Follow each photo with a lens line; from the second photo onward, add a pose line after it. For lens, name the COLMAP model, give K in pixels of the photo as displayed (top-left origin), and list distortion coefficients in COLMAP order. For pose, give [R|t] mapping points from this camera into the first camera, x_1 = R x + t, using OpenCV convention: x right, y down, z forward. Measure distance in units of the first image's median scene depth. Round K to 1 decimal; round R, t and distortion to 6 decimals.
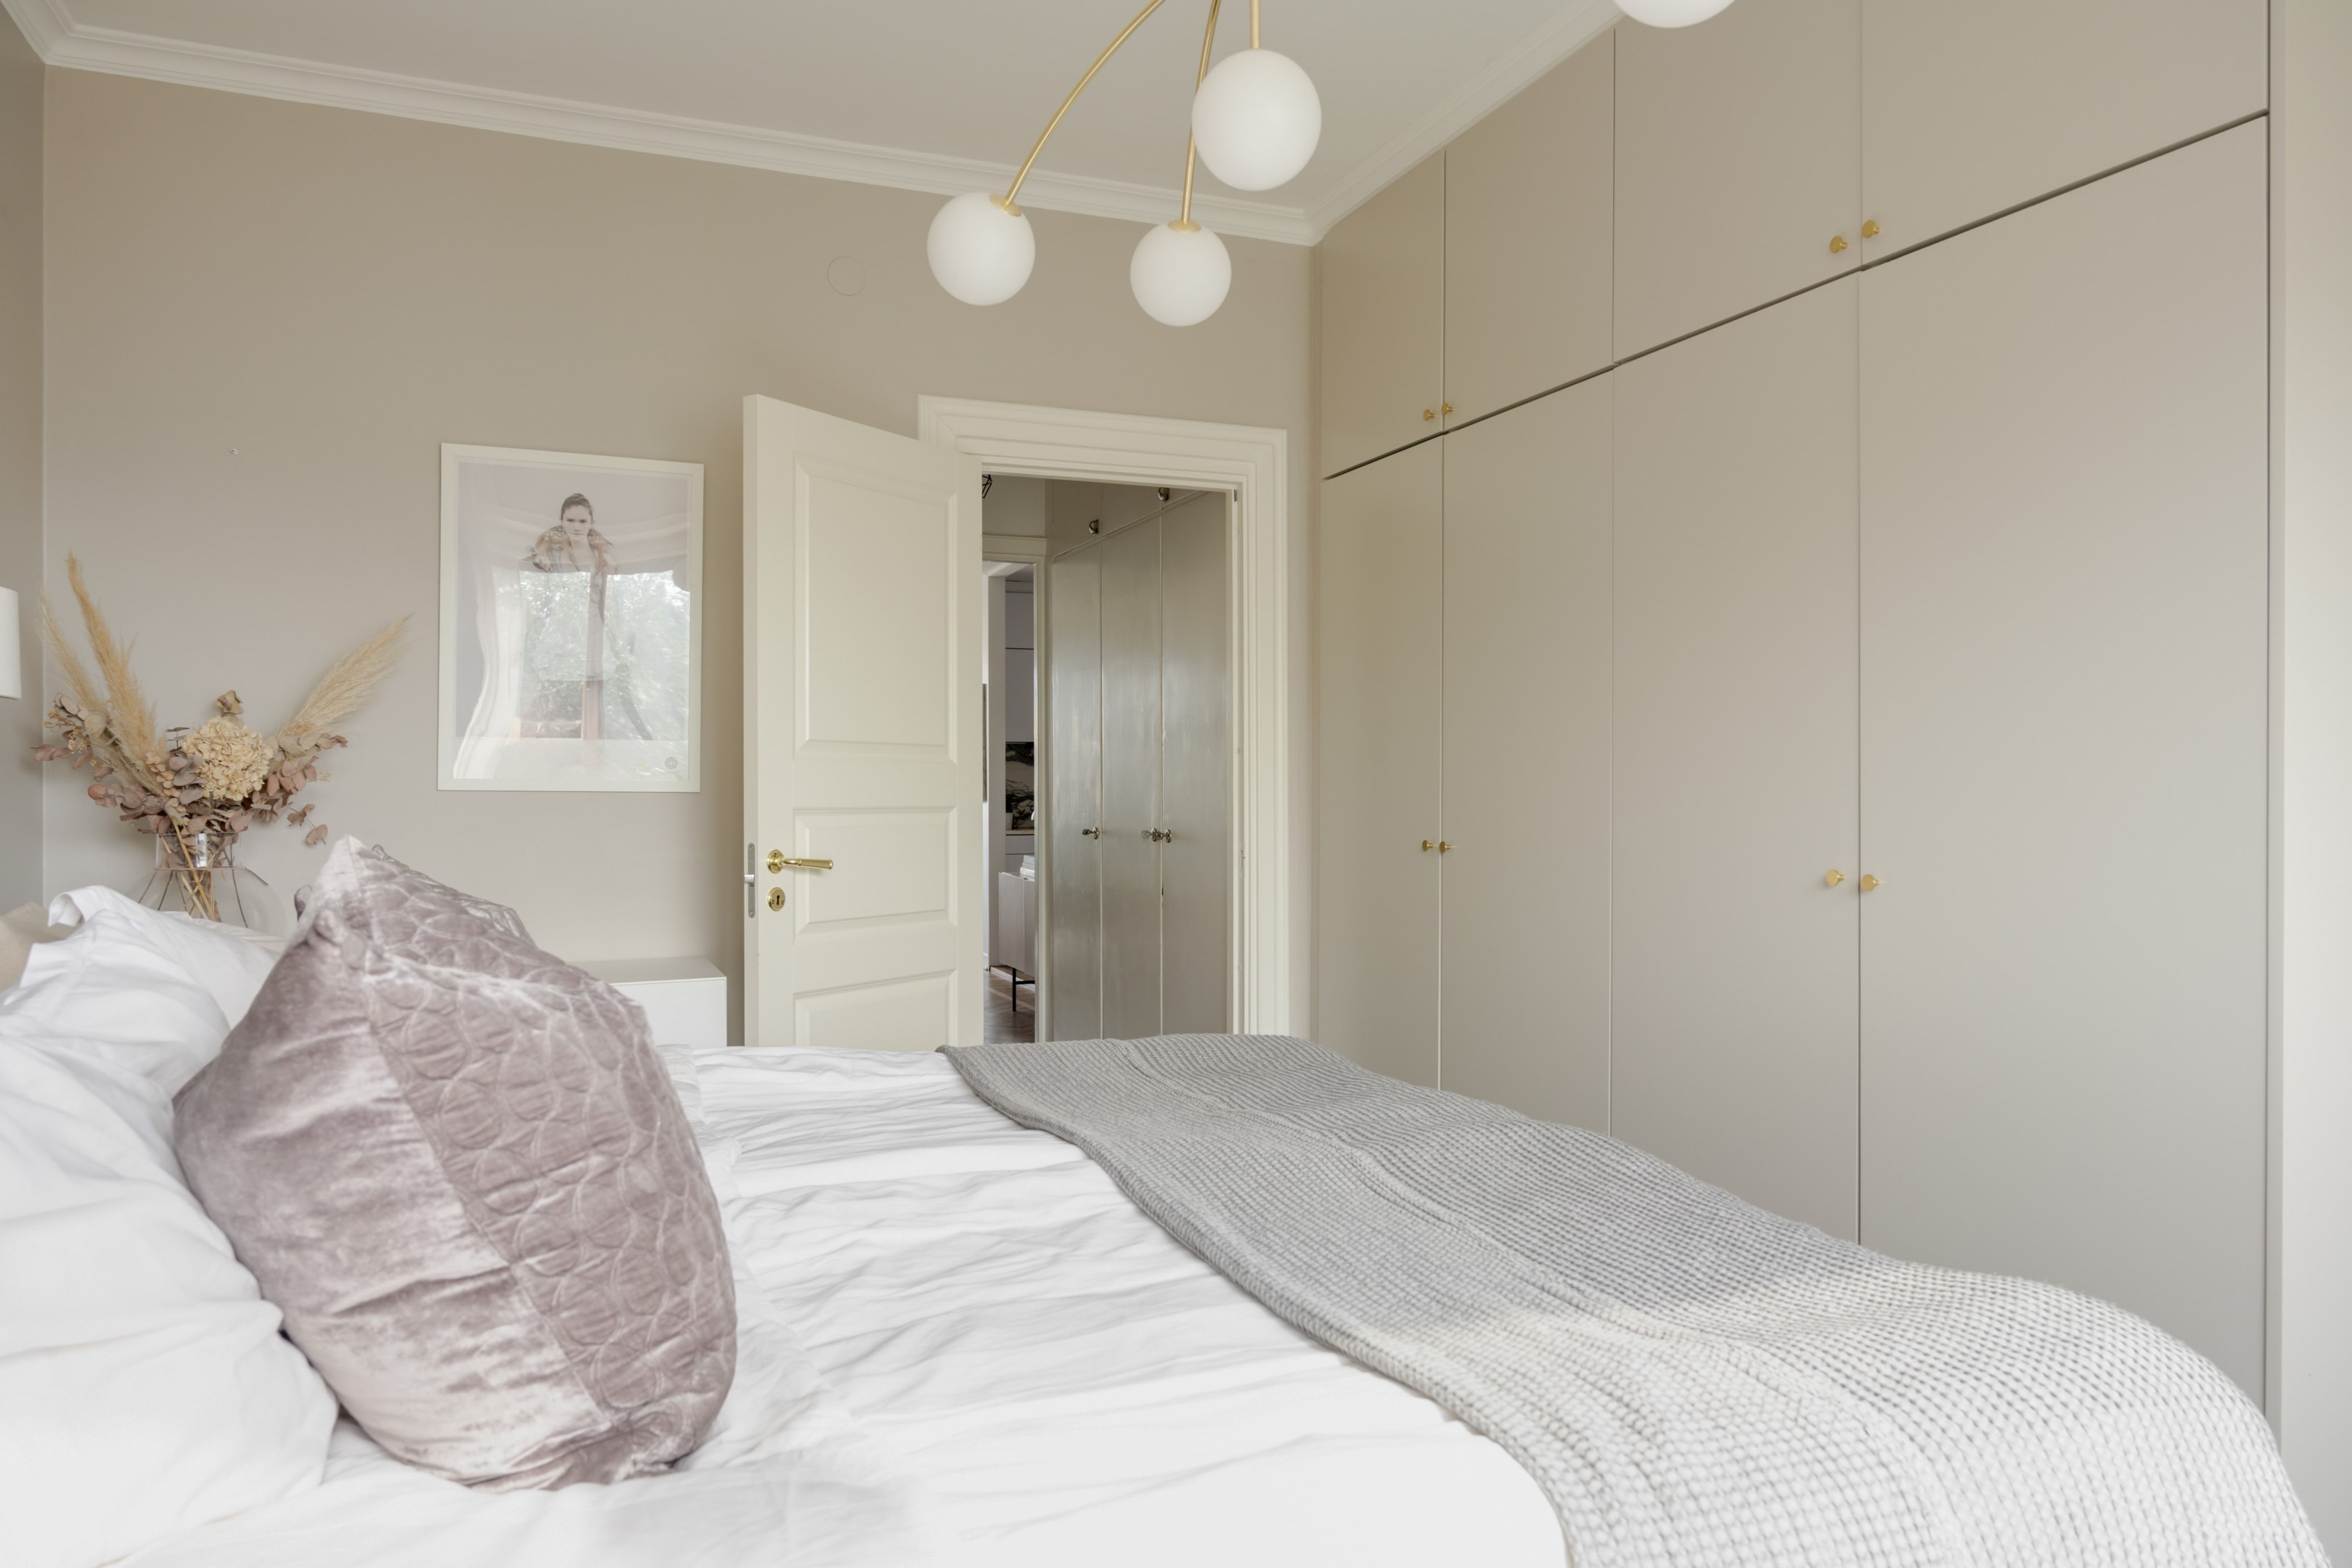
lens RADIAL K [[1560.8, 0, 1176.0], [0, 1560.8, 784.0], [0, 0, 1]] dist [-0.006907, 0.001271]
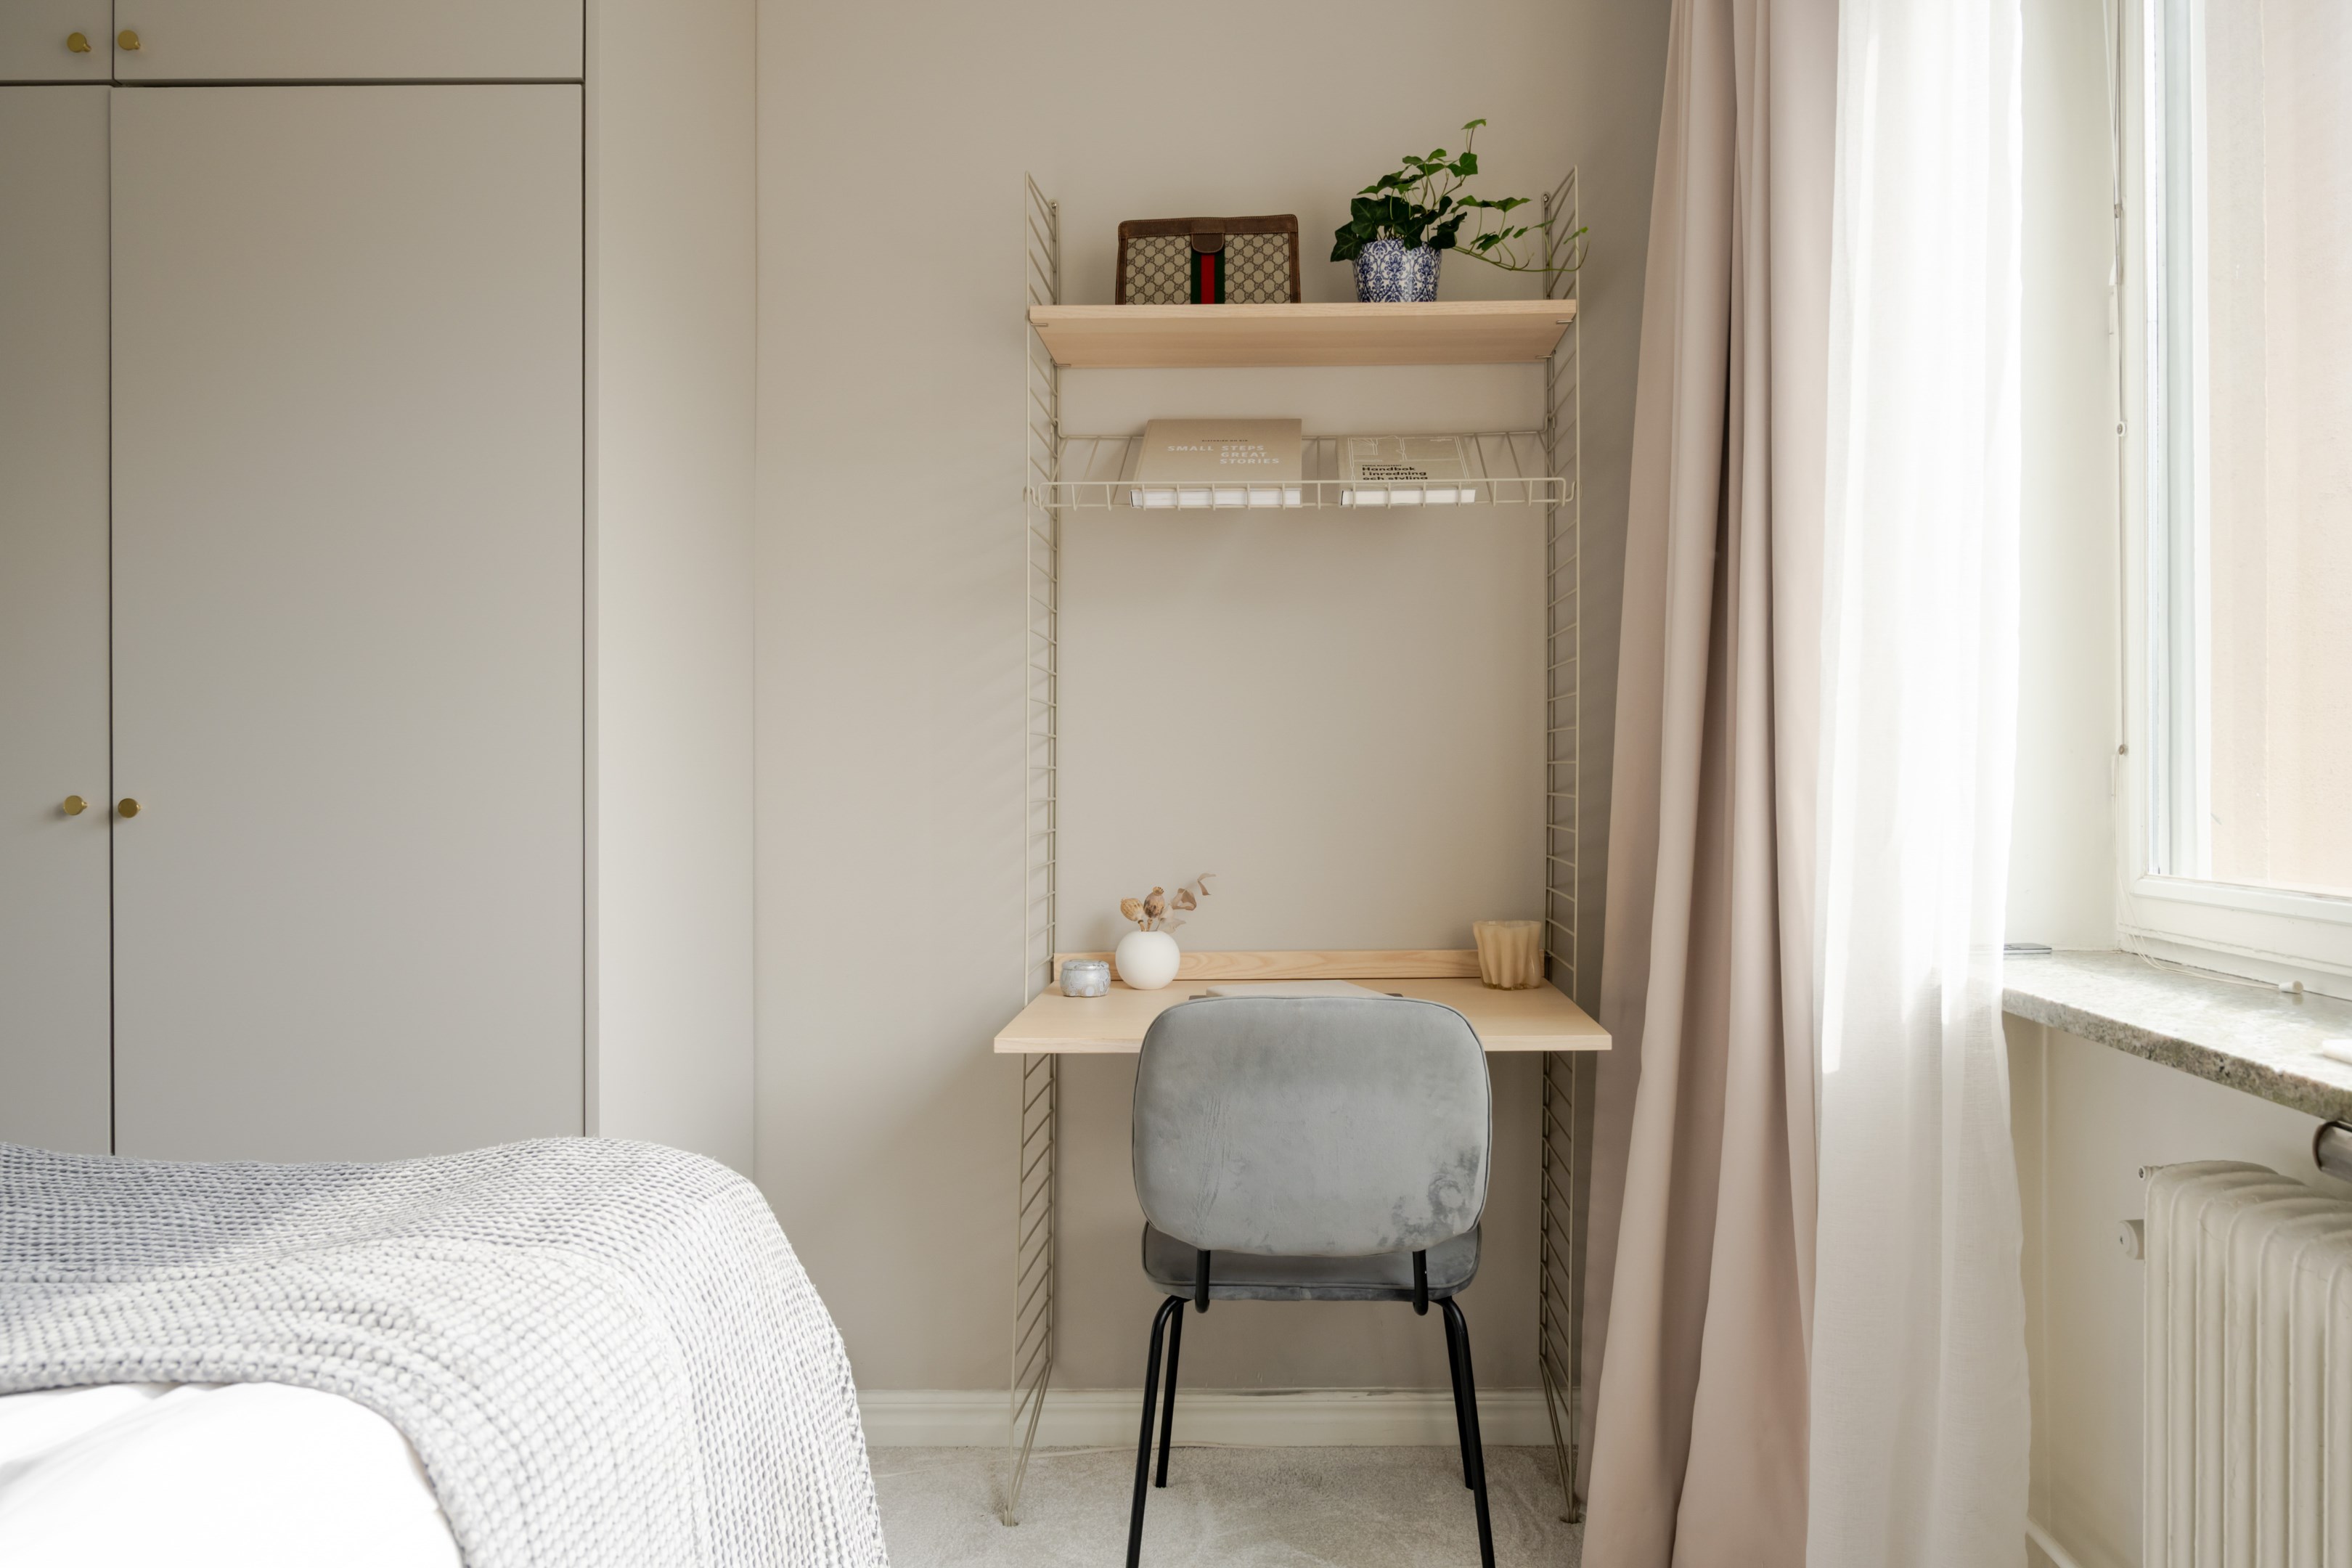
lens RADIAL K [[1751.2, 0, 1176.0], [0, 1751.2, 784.0], [0, 0, 1]] dist [0.000692, 0.002463]
pose [[0.400509, 0.002113, 0.916290, -0.423959], [-0.002112, 0.999997, -0.001383, 0.105384], [-0.916290, -0.001382, 0.400512, 0.188984]]
